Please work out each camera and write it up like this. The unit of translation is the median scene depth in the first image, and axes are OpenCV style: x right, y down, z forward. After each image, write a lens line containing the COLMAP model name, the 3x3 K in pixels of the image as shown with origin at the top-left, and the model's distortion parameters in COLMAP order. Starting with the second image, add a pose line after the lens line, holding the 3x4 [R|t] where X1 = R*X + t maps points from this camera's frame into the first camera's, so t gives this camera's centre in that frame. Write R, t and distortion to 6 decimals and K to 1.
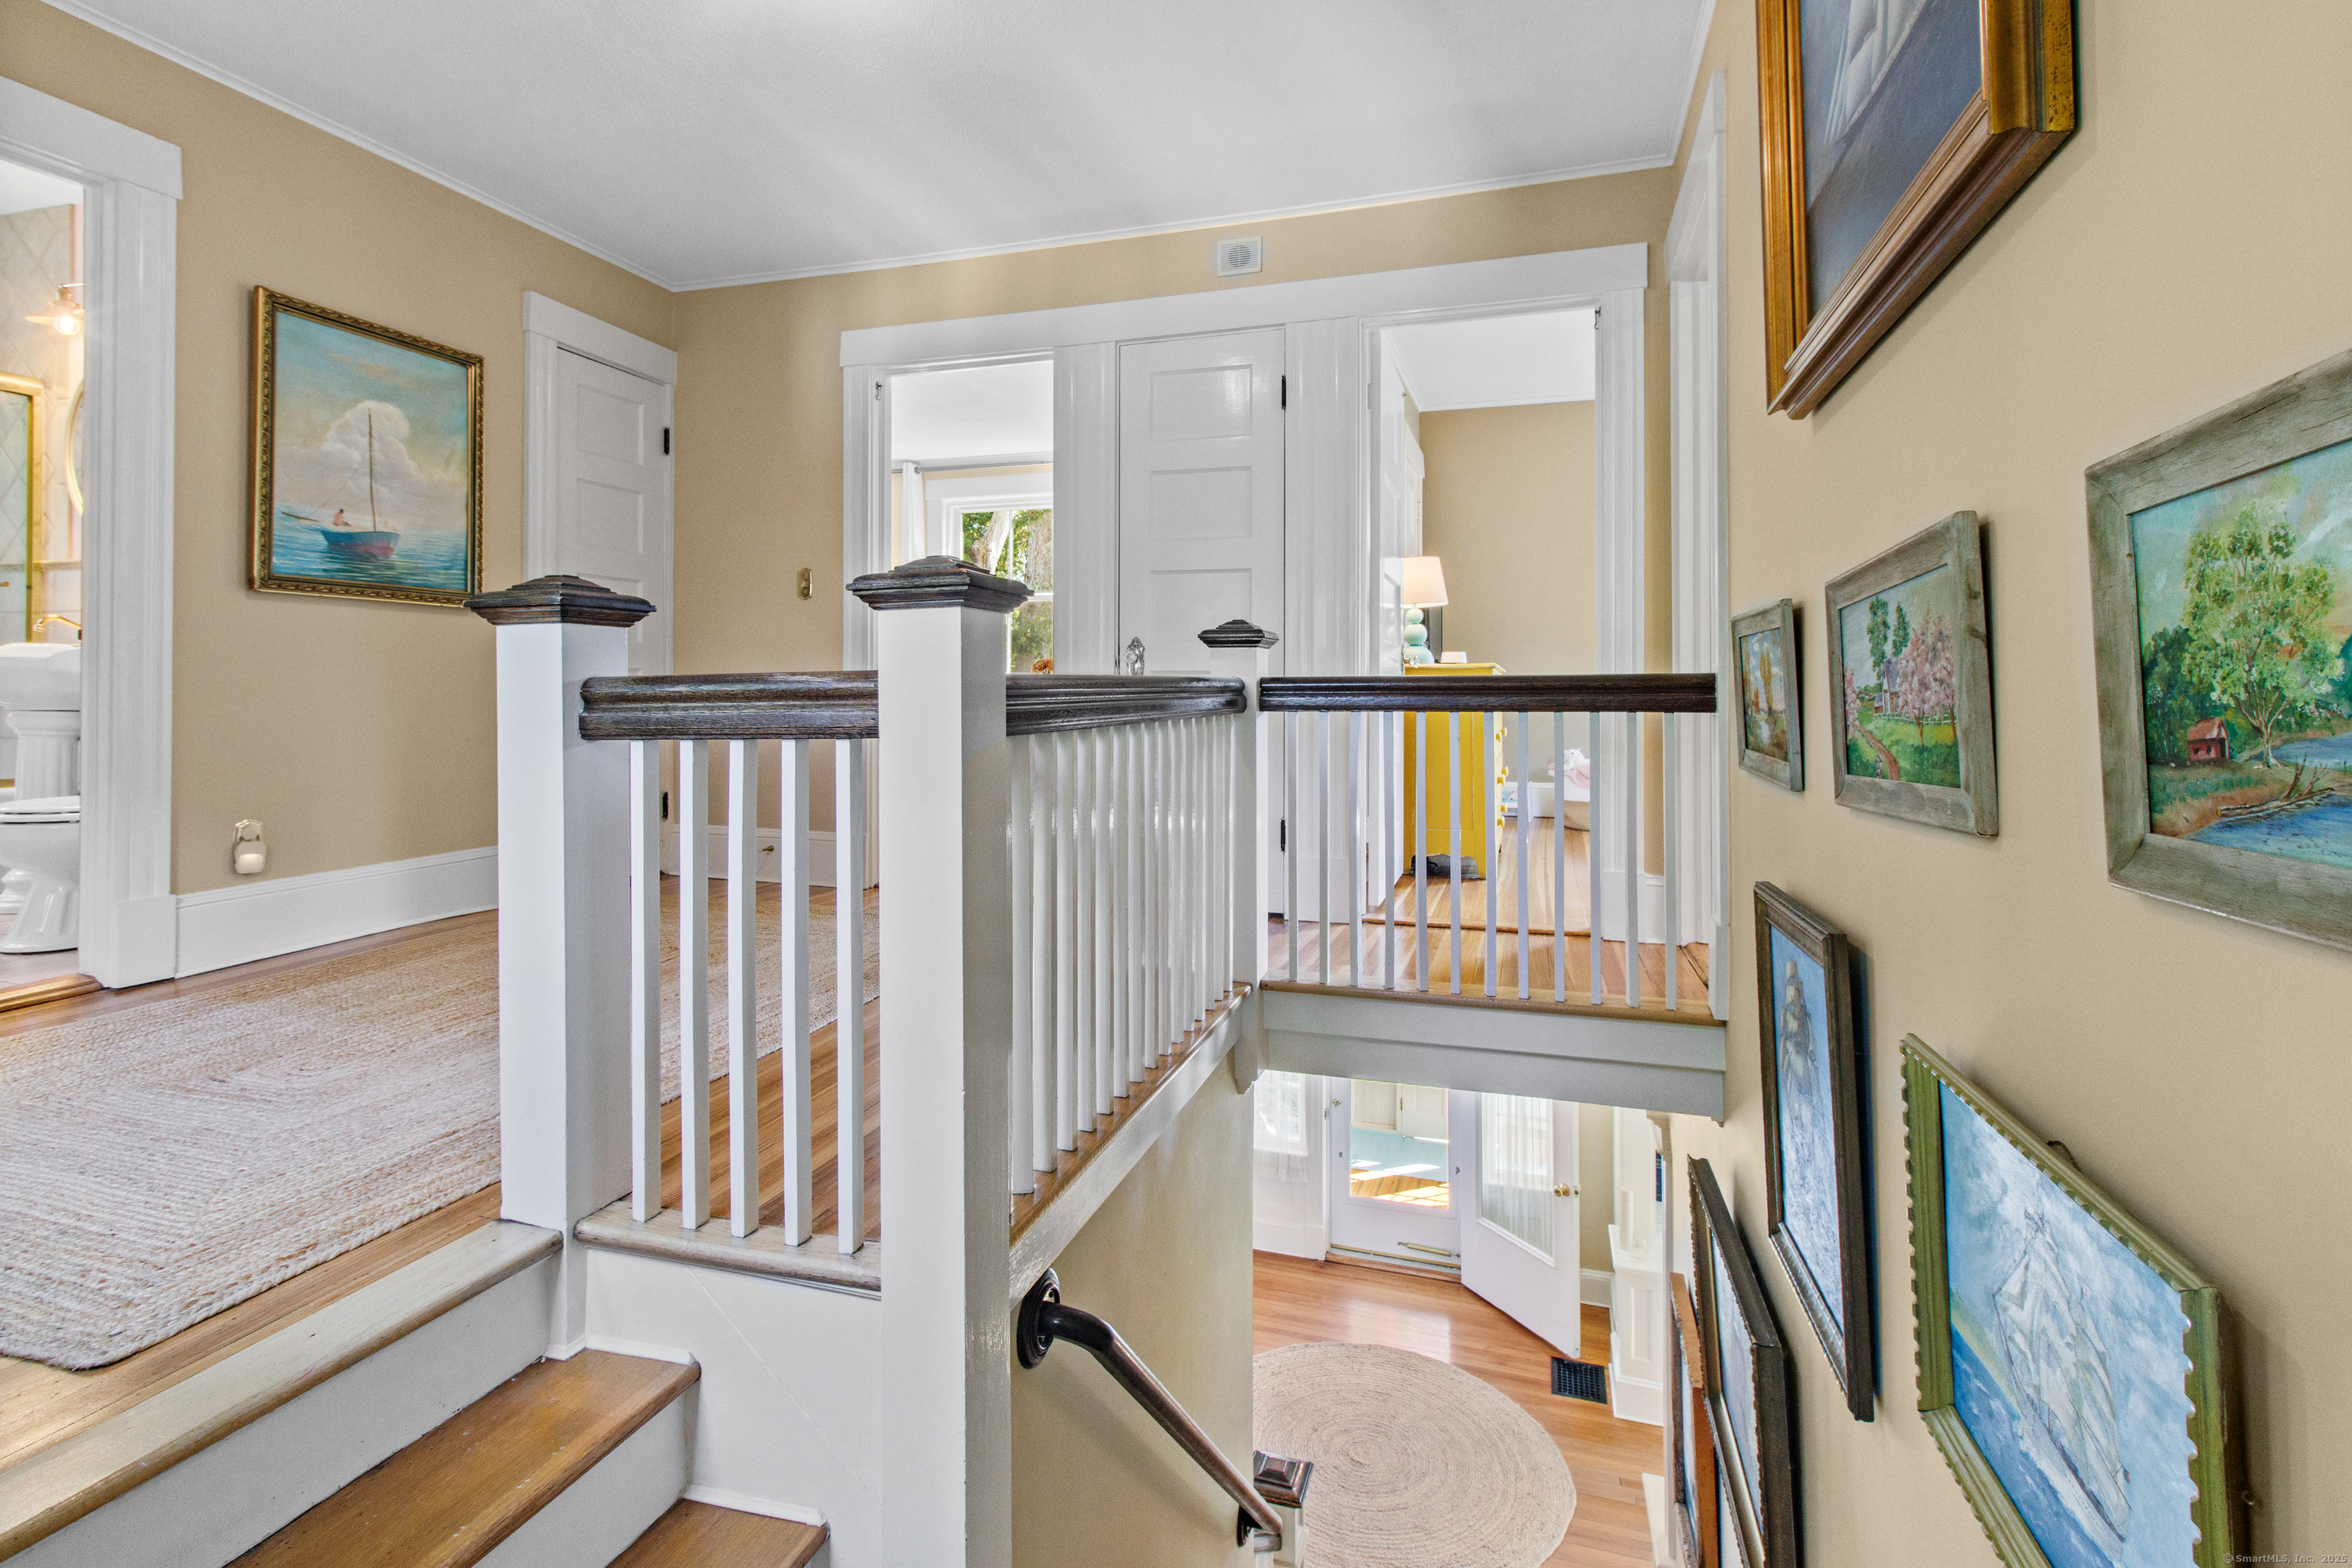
lens RADIAL K [[1108.2, 0, 1181.2], [0, 1108.2, 676.6], [0, 0, 1]] dist [-0.000310, -0.000116]
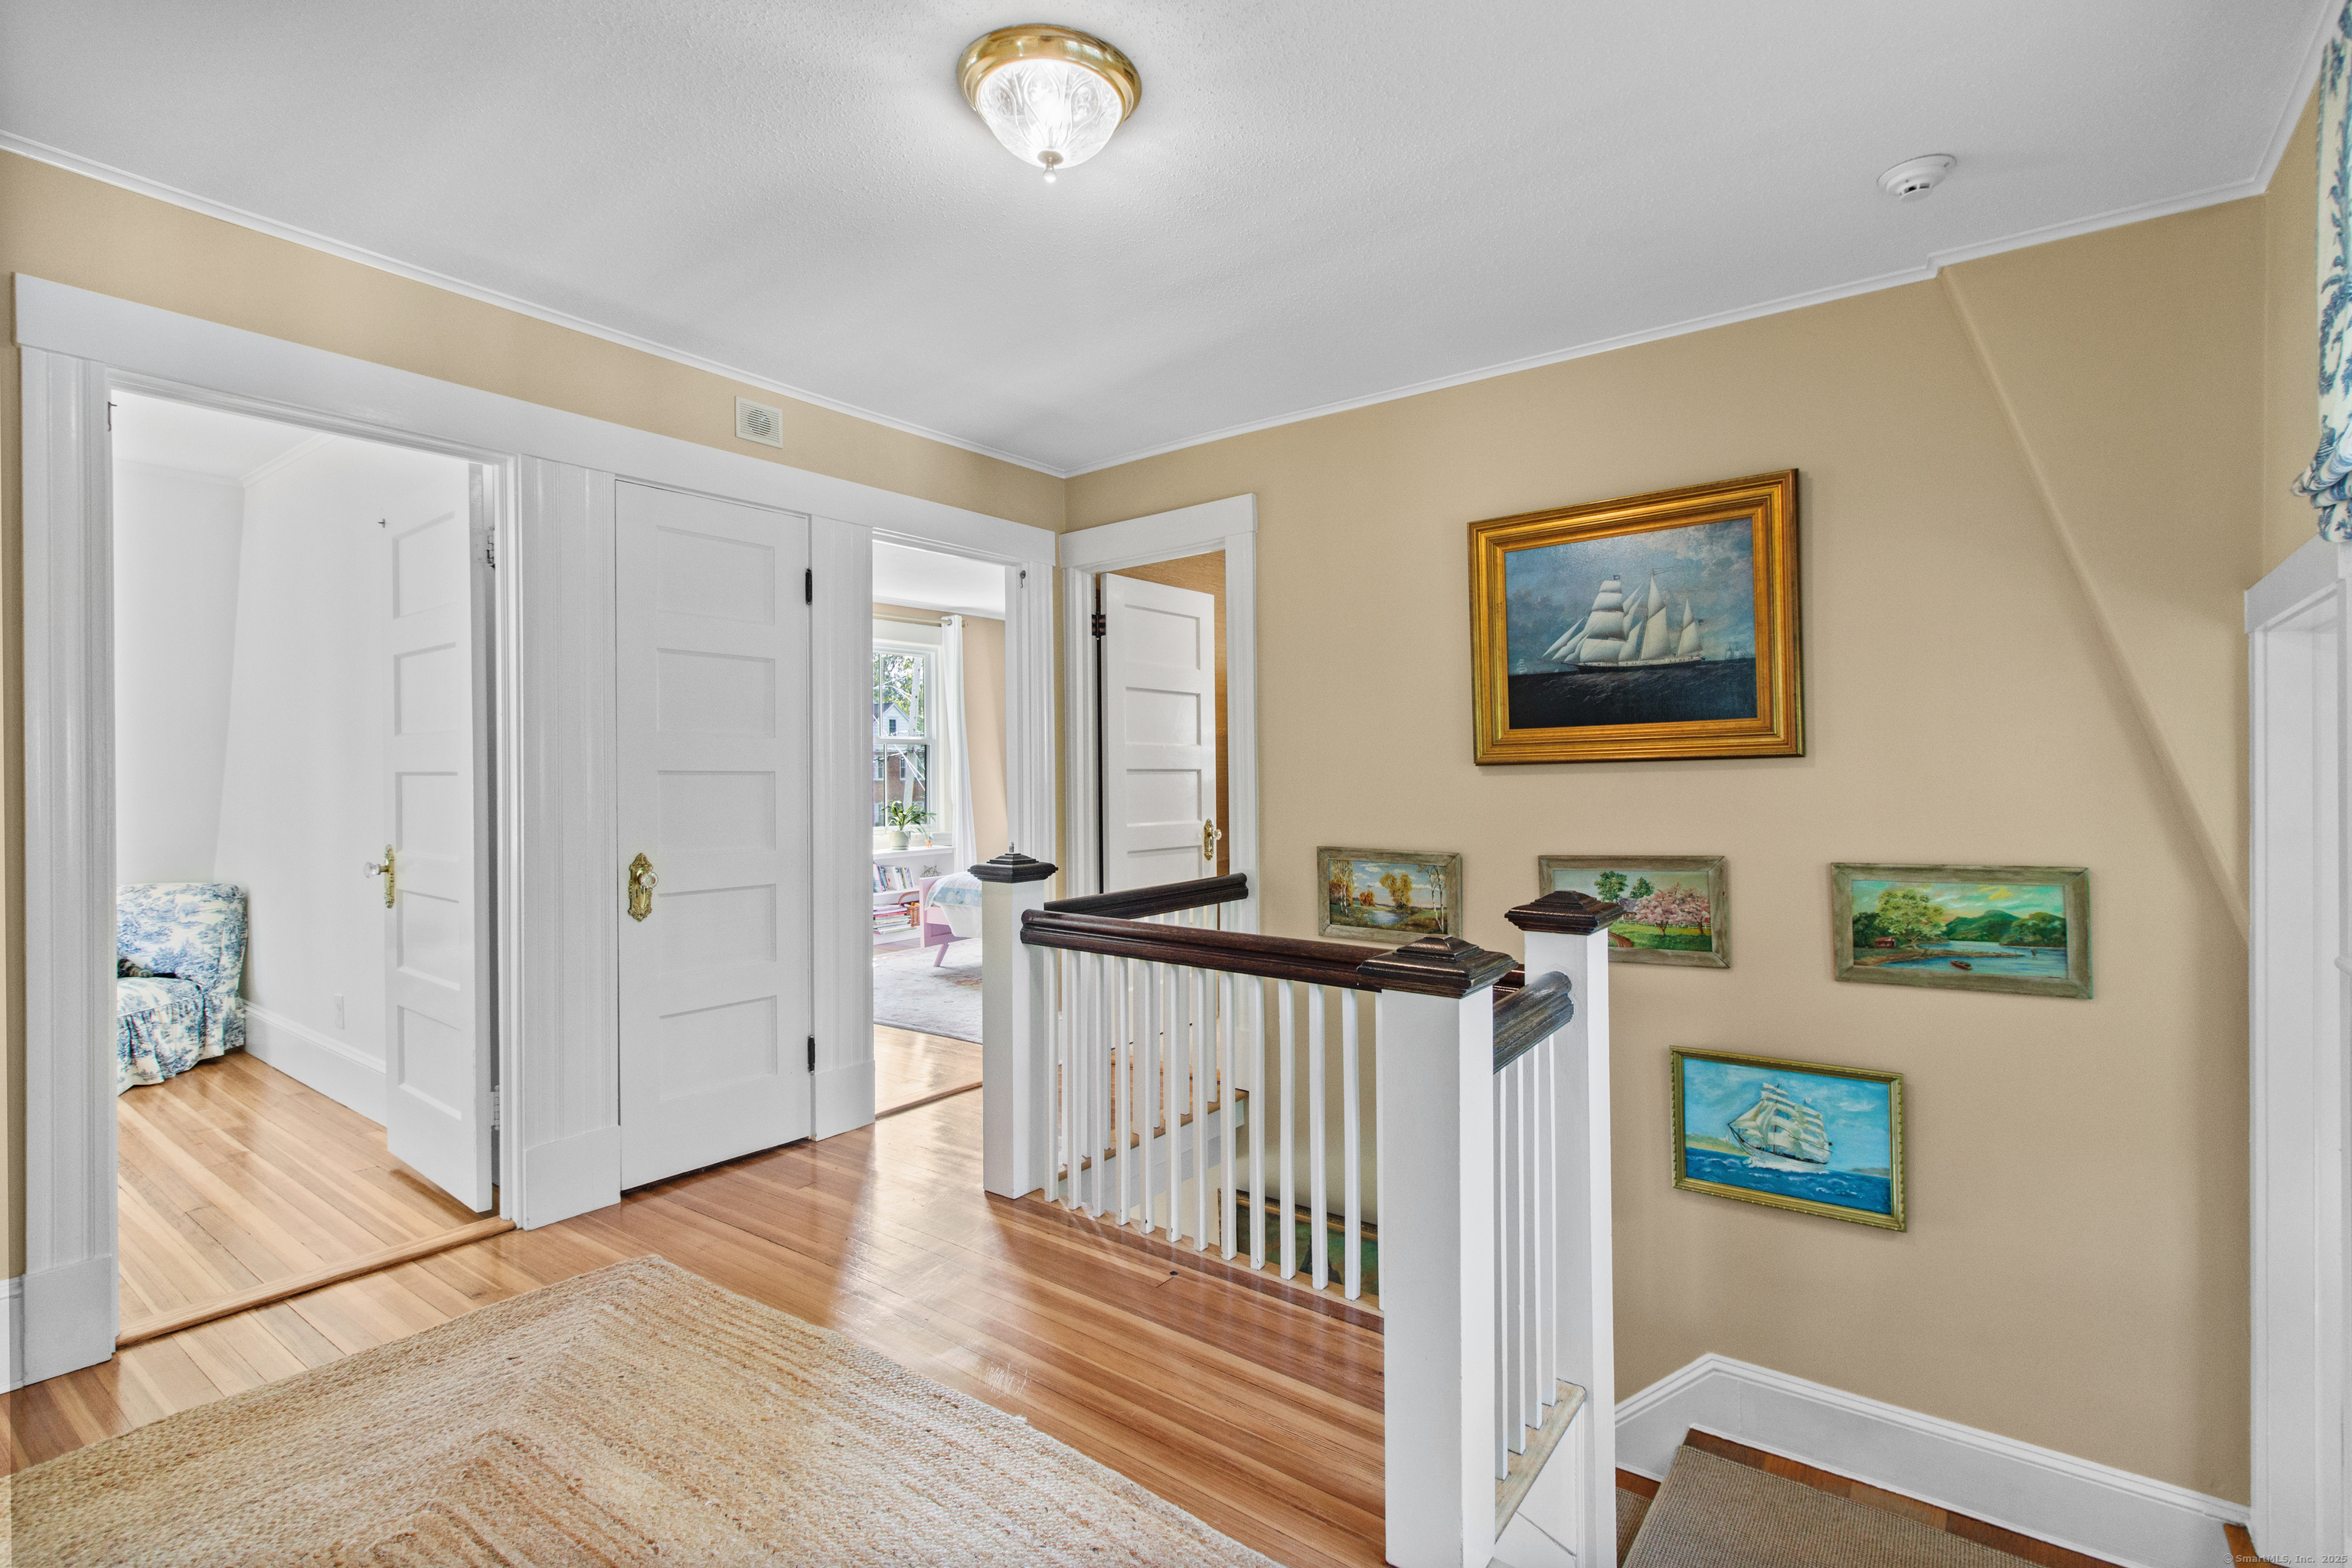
lens RADIAL K [[1105.4, 0, 1177.4], [0, 1105.4, 773.5], [0, 0, 1]] dist [0.008982, -0.000100]
pose [[0.339854, -0.002485, 0.940475, -3.431732], [-0.006101, 0.999970, 0.004847, -0.512005], [-0.940459, -0.007385, 0.339828, 1.886692]]
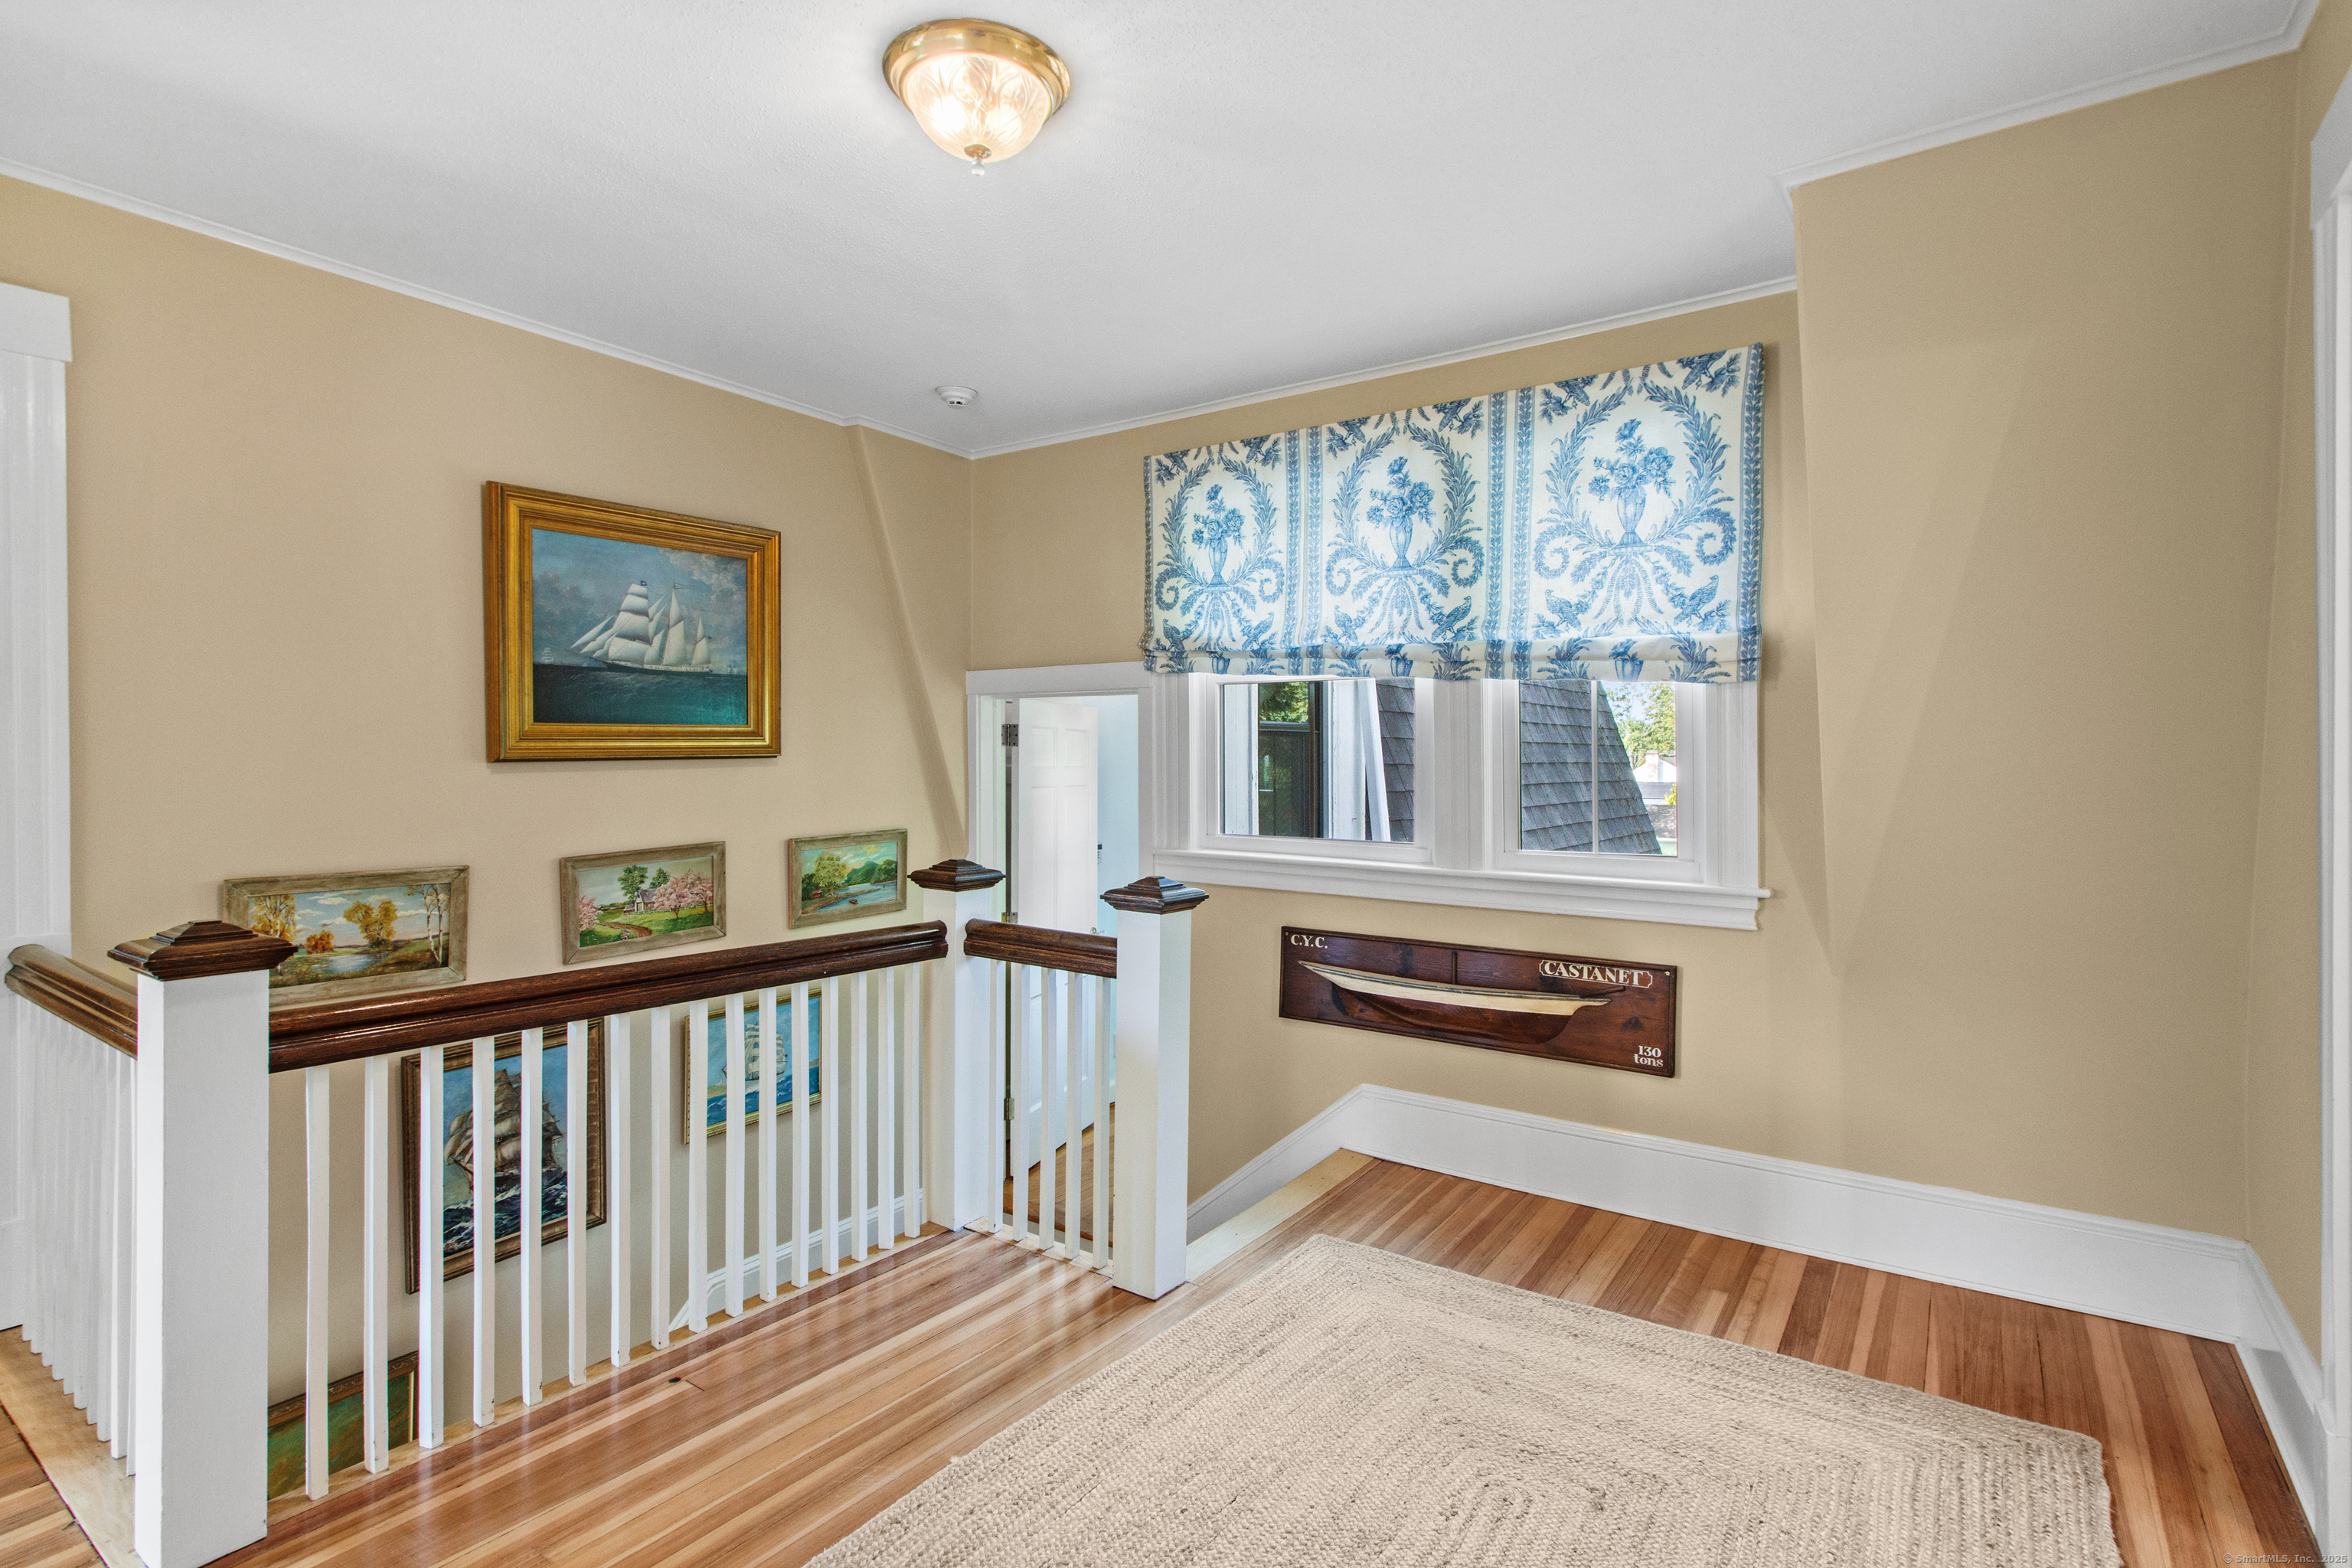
lens RADIAL K [[1127.6, 0, 1220.5], [0, 1127.6, 756.8], [0, 0, 1]] dist [-0.000710, -0.000255]
pose [[-0.956385, -0.005500, 0.292057, -2.416682], [-0.010123, 0.999846, -0.014319, -0.517383], [-0.291933, -0.016651, -0.956294, 5.323089]]
